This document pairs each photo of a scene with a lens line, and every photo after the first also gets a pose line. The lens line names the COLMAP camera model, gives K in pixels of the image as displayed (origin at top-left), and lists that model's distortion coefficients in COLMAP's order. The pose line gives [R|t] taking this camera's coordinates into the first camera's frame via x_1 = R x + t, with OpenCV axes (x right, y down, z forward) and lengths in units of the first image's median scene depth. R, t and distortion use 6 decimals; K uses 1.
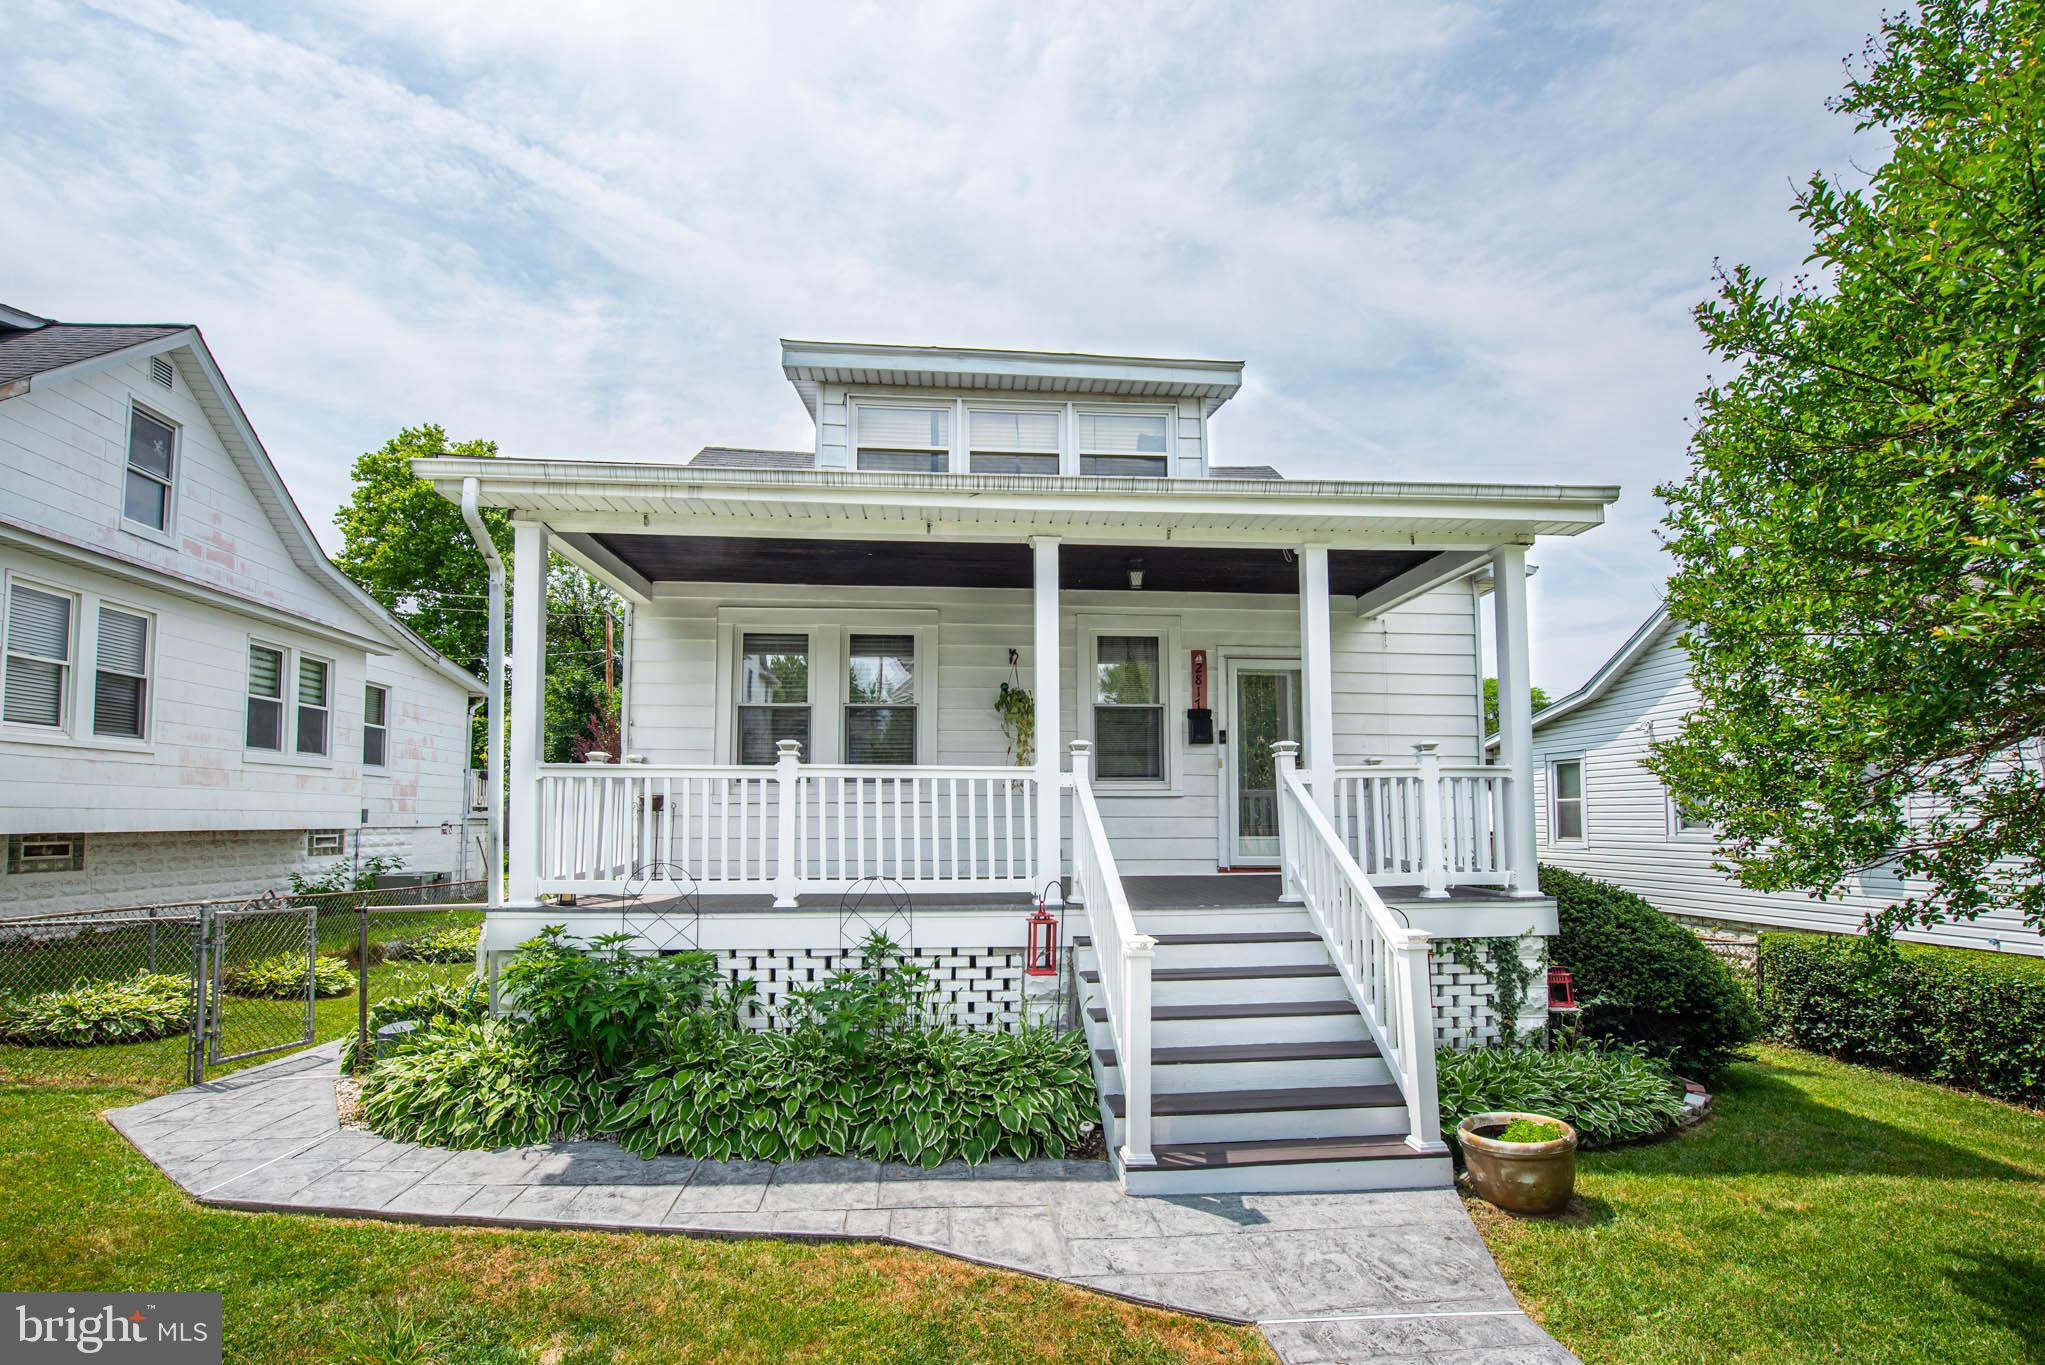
lens RADIAL K [[899.4, 0, 1022.1], [0, 899.4, 749.2], [0, 0, 1]] dist [-0.011887, -0.003867]
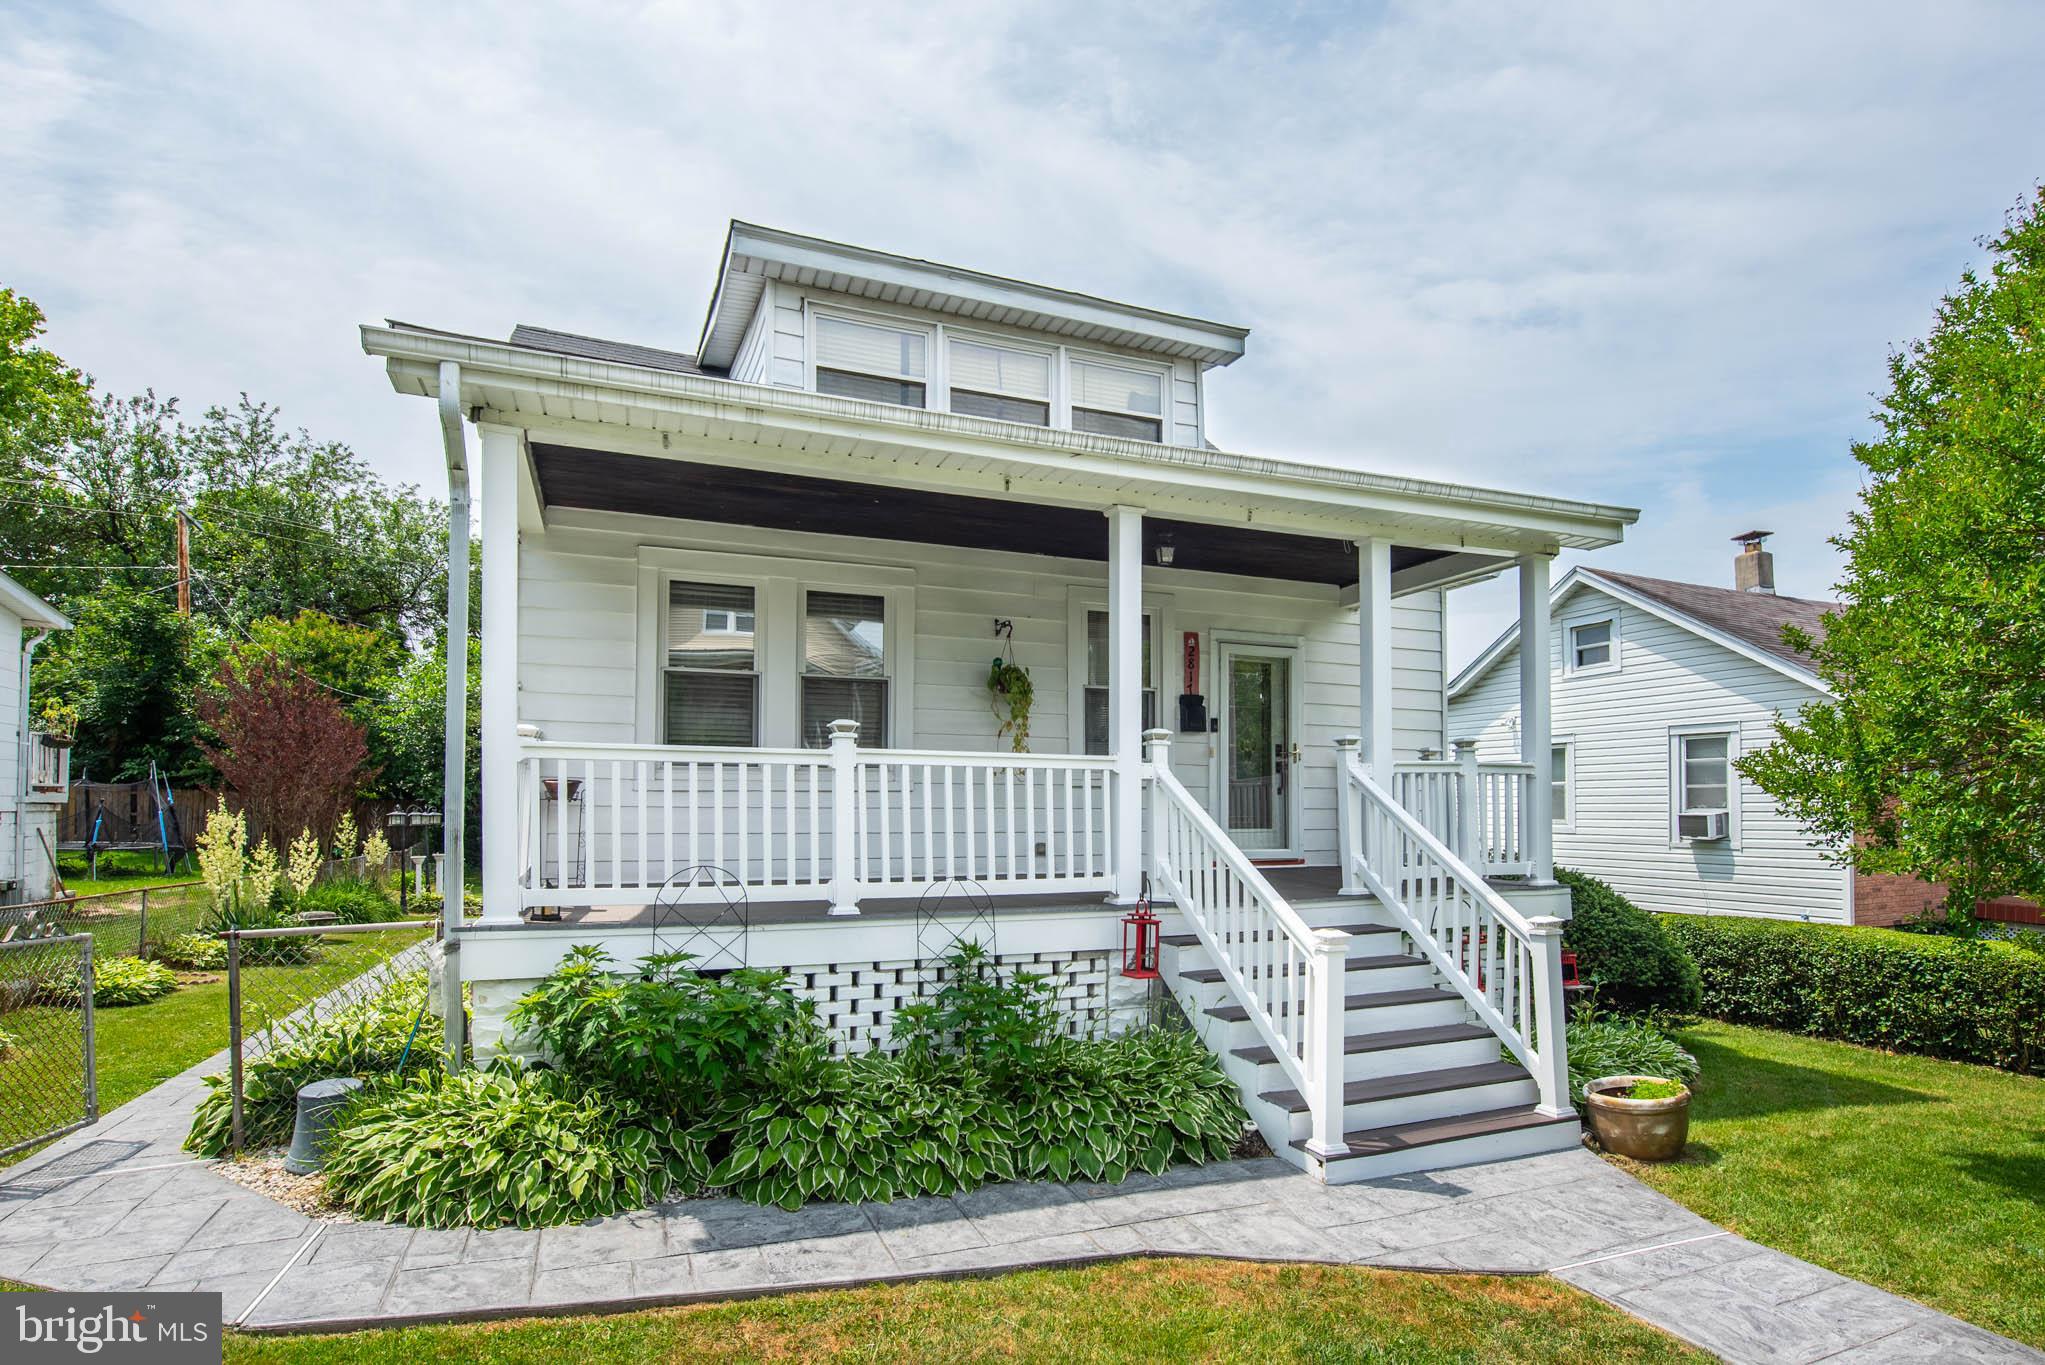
lens RADIAL K [[1057.6, 0, 1021.5], [0, 1057.6, 762.2], [0, 0, 1]] dist [-0.015301, 0.000247]
pose [[0.952131, 0.015448, 0.305298, -0.417966], [-0.026325, 0.999156, 0.031541, -0.005864], [-0.304553, -0.038068, 0.951734, -0.006822]]
